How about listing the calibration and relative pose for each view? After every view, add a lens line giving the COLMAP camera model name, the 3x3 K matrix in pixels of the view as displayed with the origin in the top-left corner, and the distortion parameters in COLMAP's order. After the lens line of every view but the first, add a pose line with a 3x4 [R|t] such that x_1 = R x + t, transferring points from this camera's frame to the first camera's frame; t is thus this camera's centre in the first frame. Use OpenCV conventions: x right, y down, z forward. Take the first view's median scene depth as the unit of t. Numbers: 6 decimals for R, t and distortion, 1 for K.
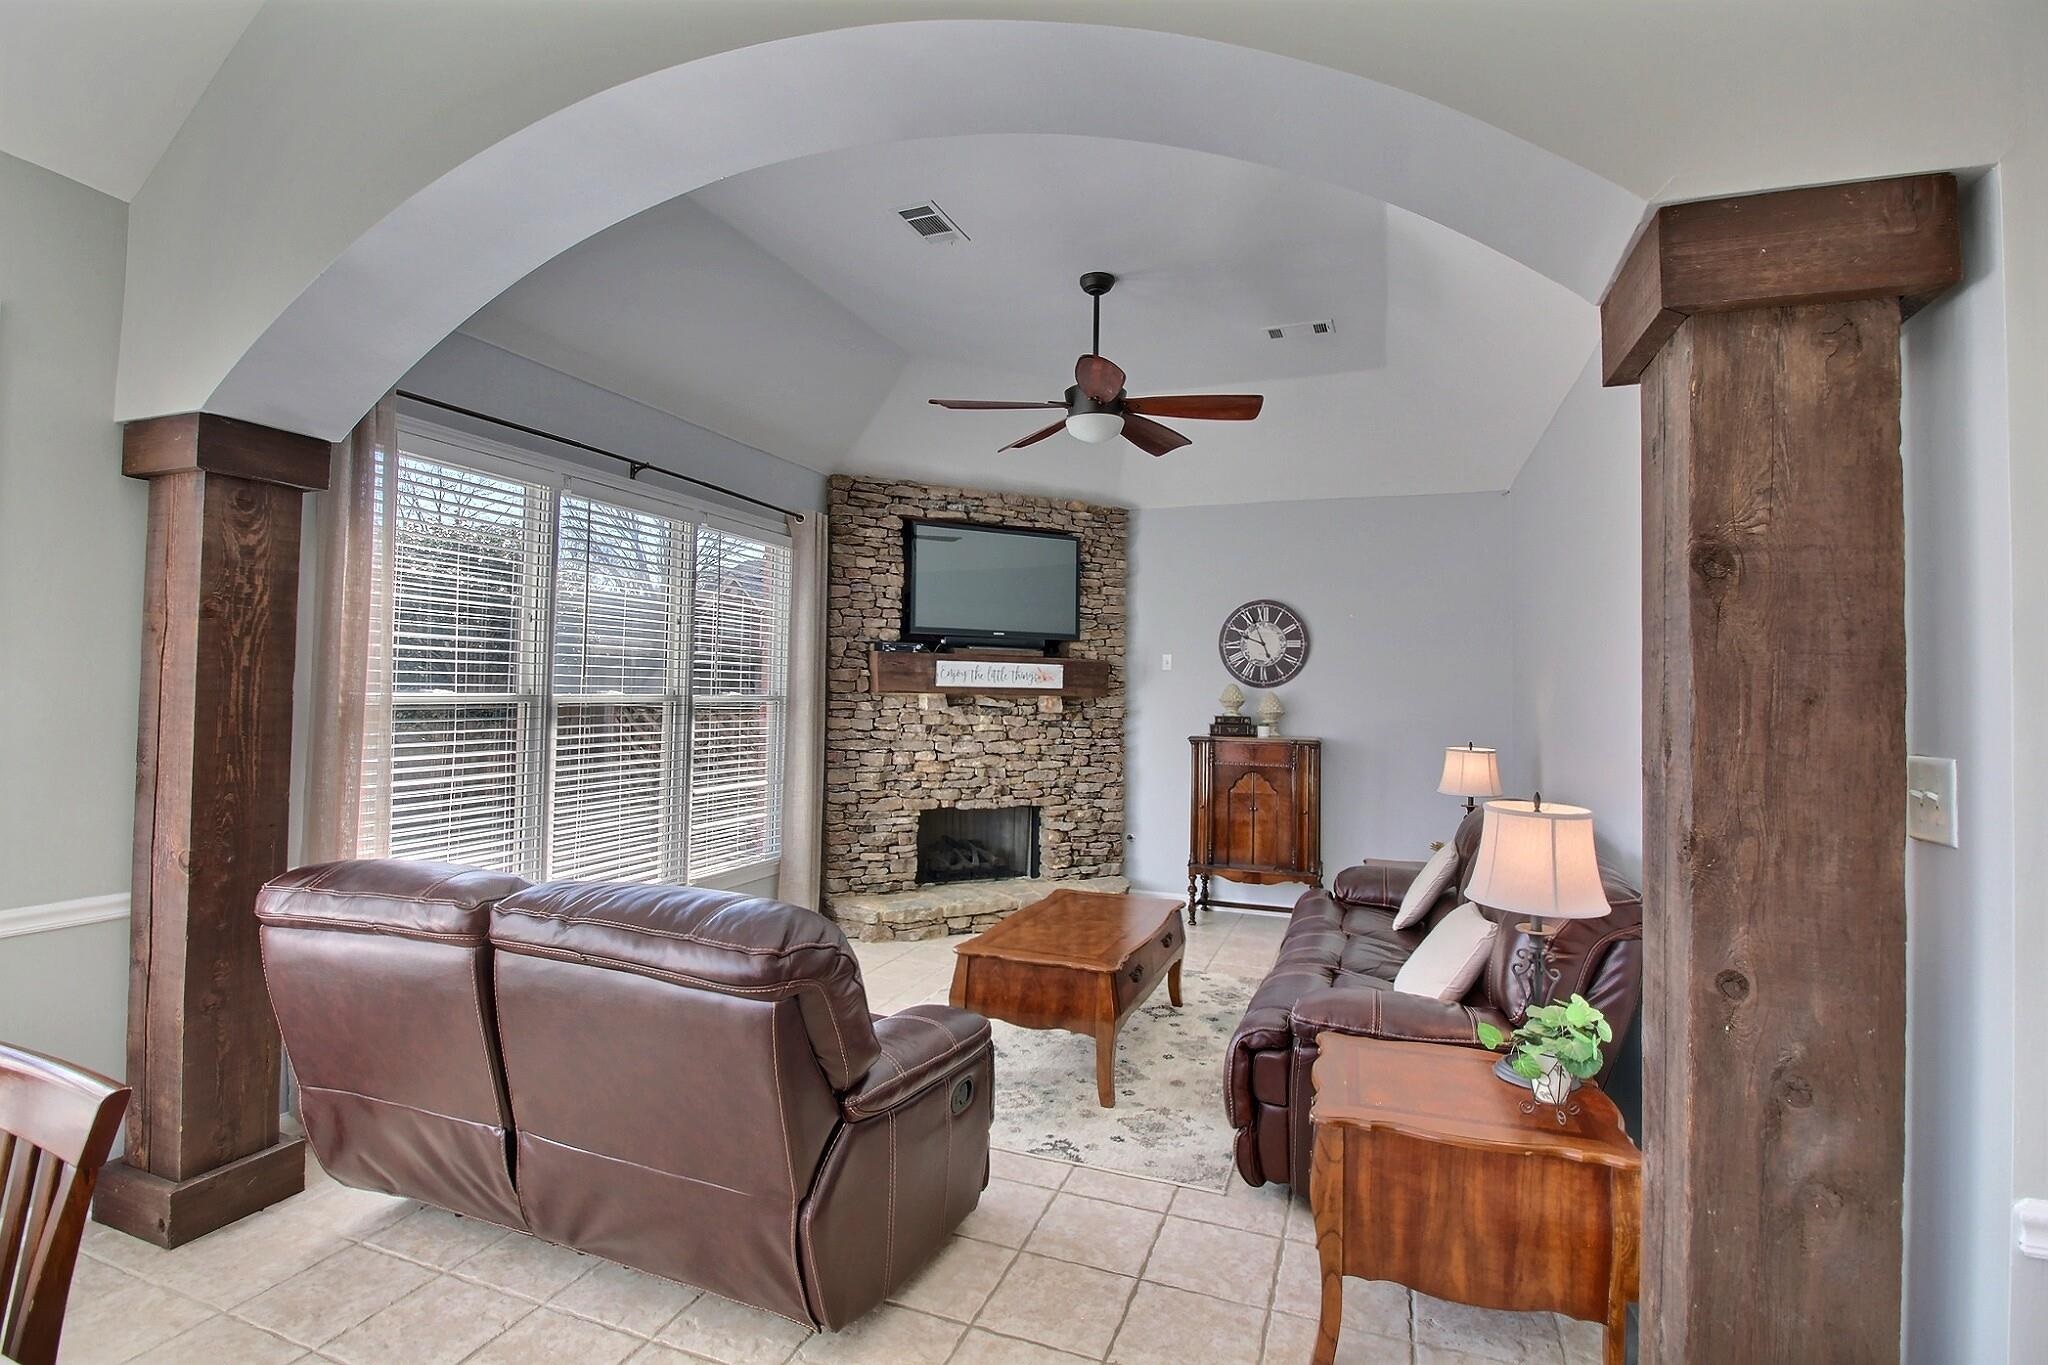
lens RADIAL K [[949.8, 0, 1029.5], [0, 949.8, 657.4], [0, 0, 1]] dist [0.003115, -0.013560]
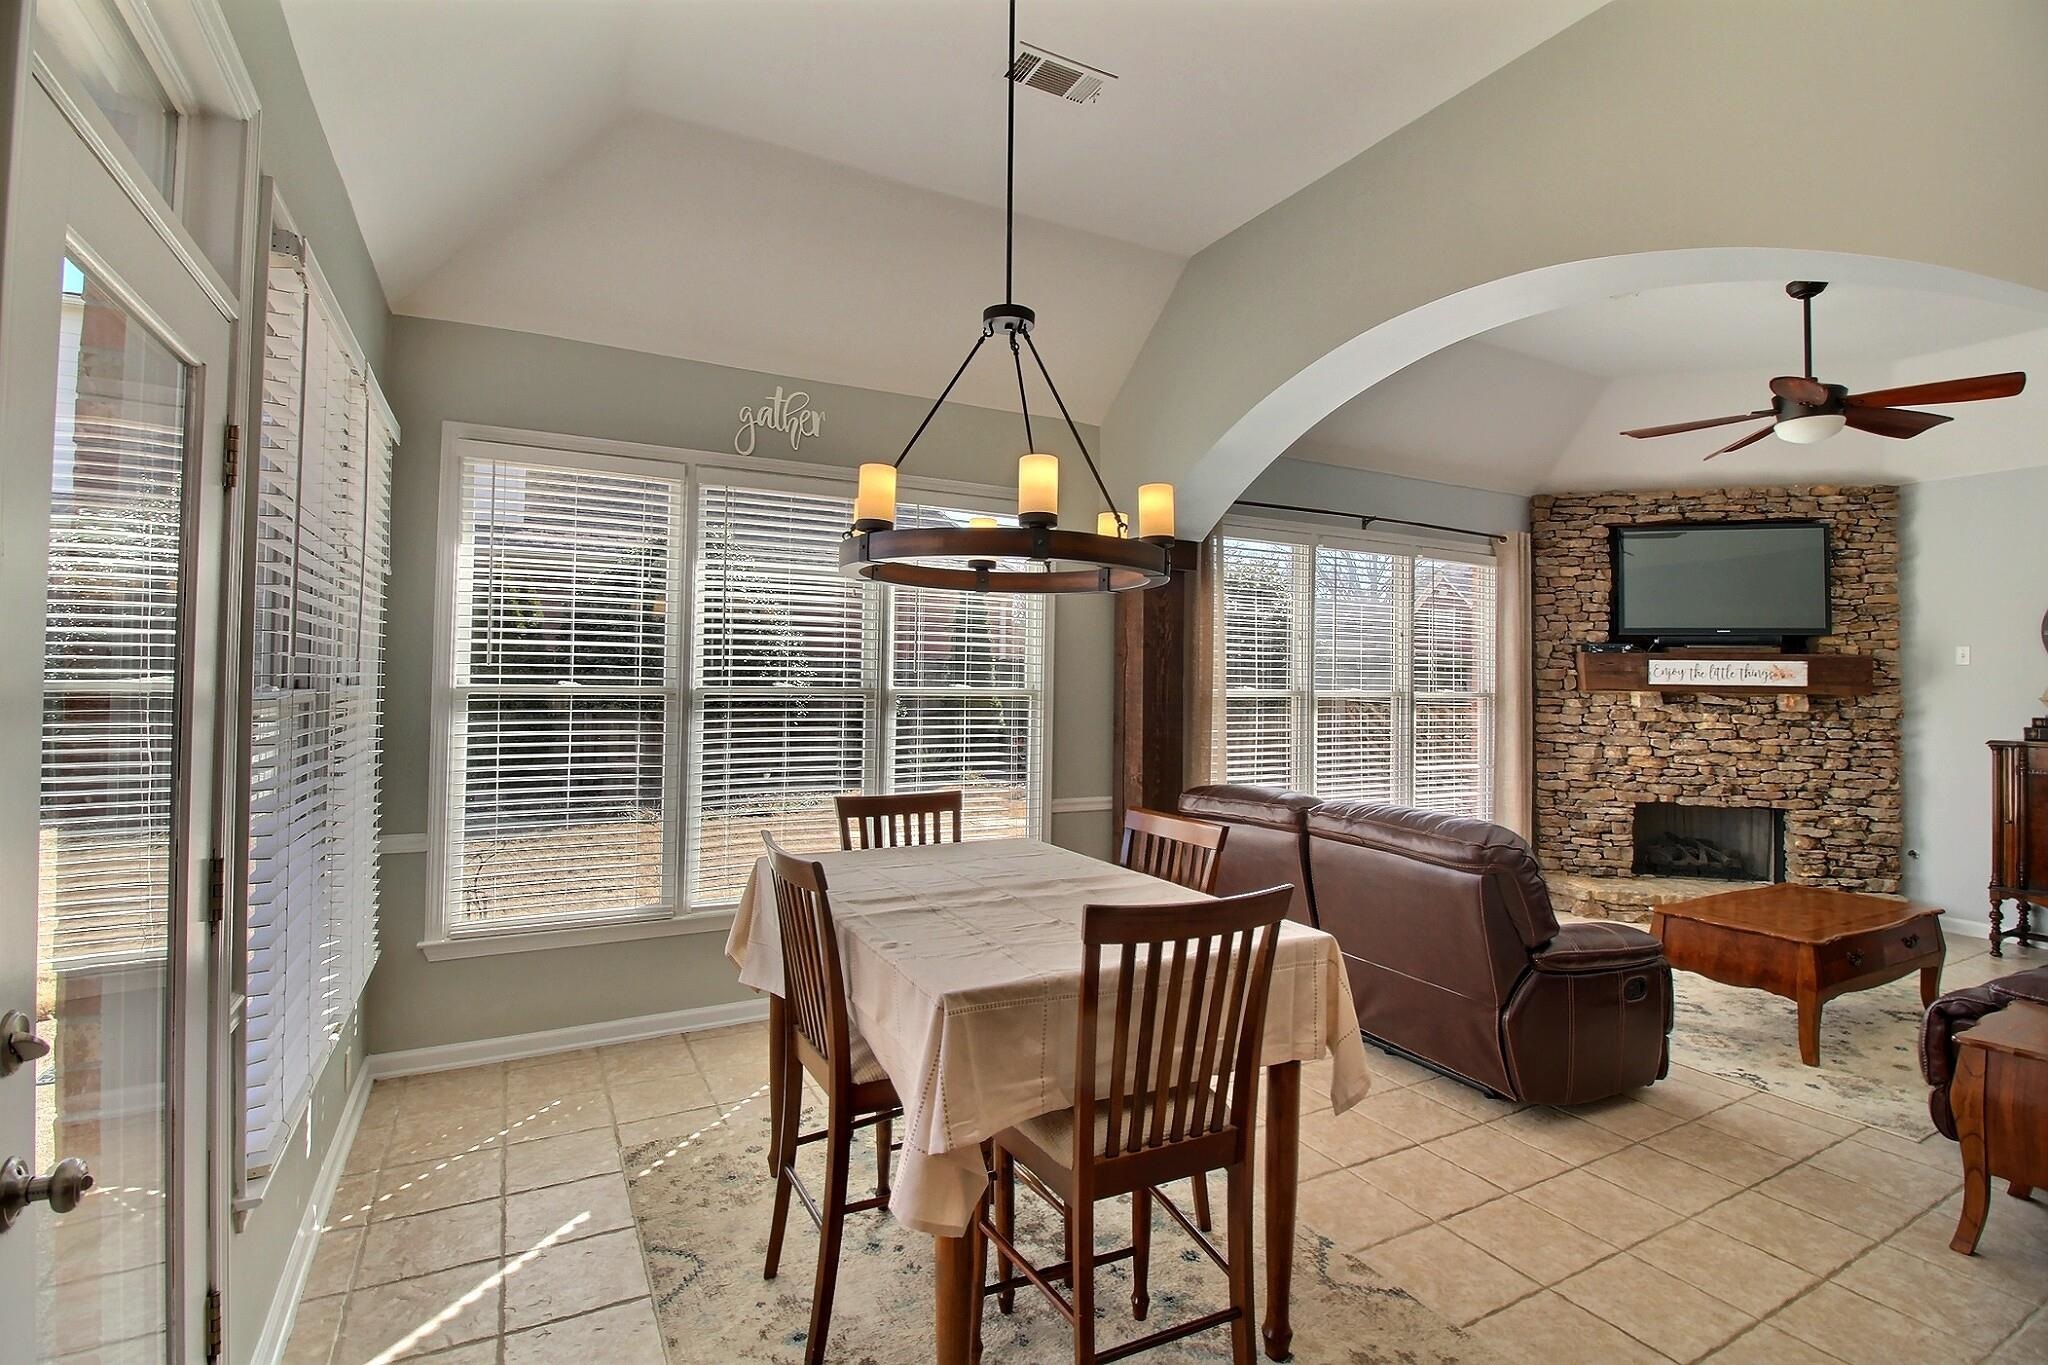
lens RADIAL K [[949.8, 0, 1029.5], [0, 949.8, 657.4], [0, 0, 1]] dist [0.003115, -0.013560]
pose [[0.755595, -0.022761, -0.654644, 0.071418], [0.022484, 0.999708, -0.008807, -0.005451], [0.654653, -0.008065, 0.755886, -0.237024]]
